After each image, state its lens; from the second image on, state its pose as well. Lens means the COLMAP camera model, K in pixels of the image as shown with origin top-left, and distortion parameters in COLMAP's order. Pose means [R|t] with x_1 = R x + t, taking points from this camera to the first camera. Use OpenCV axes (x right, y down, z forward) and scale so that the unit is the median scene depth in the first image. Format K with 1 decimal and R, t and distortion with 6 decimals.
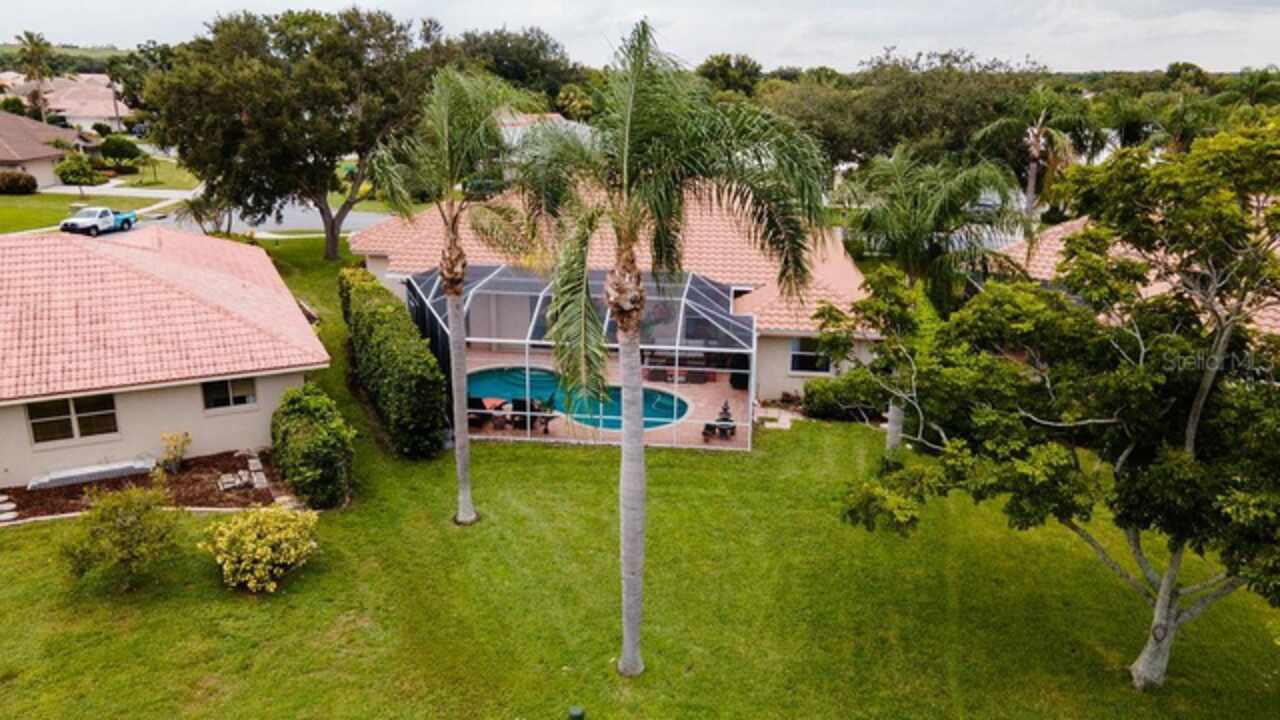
lens RADIAL K [[942.4, 0, 633.1], [0, 942.4, 364.2], [0, 0, 1]] dist [0.031895, 0.029183]
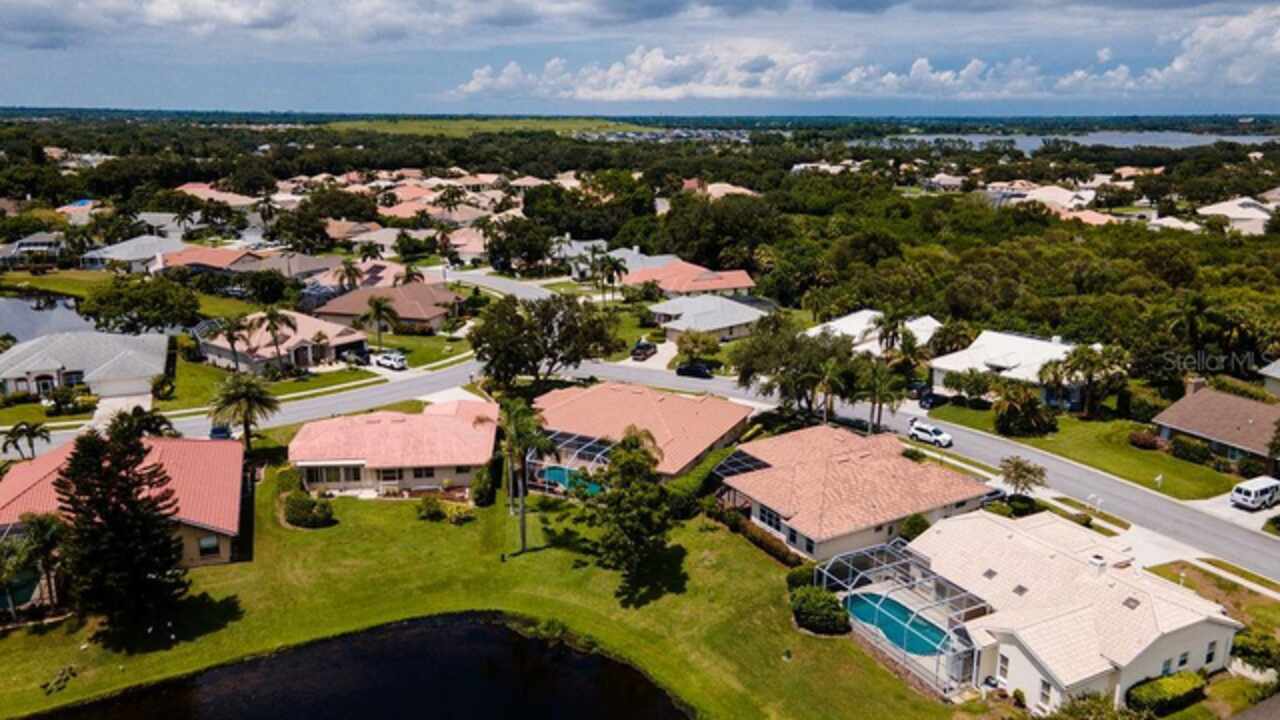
lens RADIAL K [[942.4, 0, 637.0], [0, 942.4, 357.7], [0, 0, 1]] dist [0.031895, 0.029183]
pose [[0.937725, 0.084205, -0.337019, 1.146094], [-0.099743, 0.994590, -0.029026, -0.299892], [0.332751, 0.060833, 0.941050, -1.816717]]
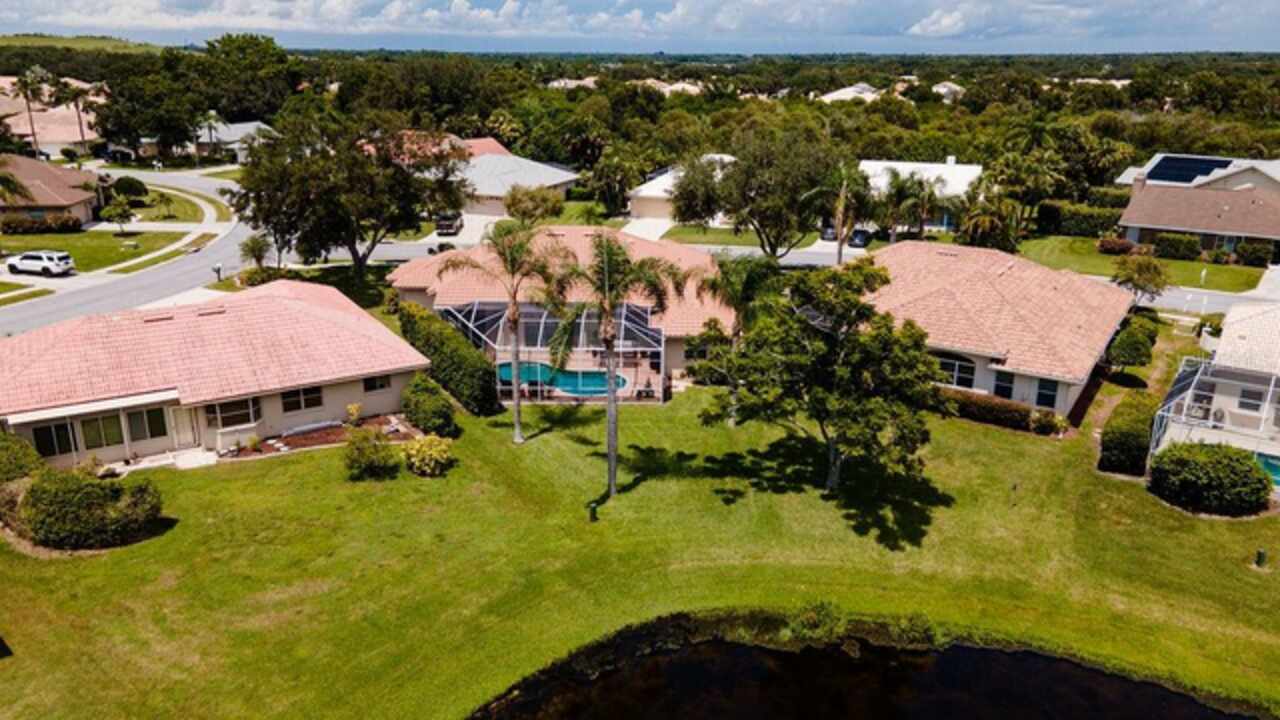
lens RADIAL K [[942.4, 0, 641.3], [0, 942.4, 361.7], [0, 0, 1]] dist [0.031895, 0.029183]
pose [[0.994490, -0.035698, 0.098570, -0.087560], [0.034044, 0.999251, 0.018415, -0.022702], [-0.099154, -0.014958, 0.994960, -0.759855]]
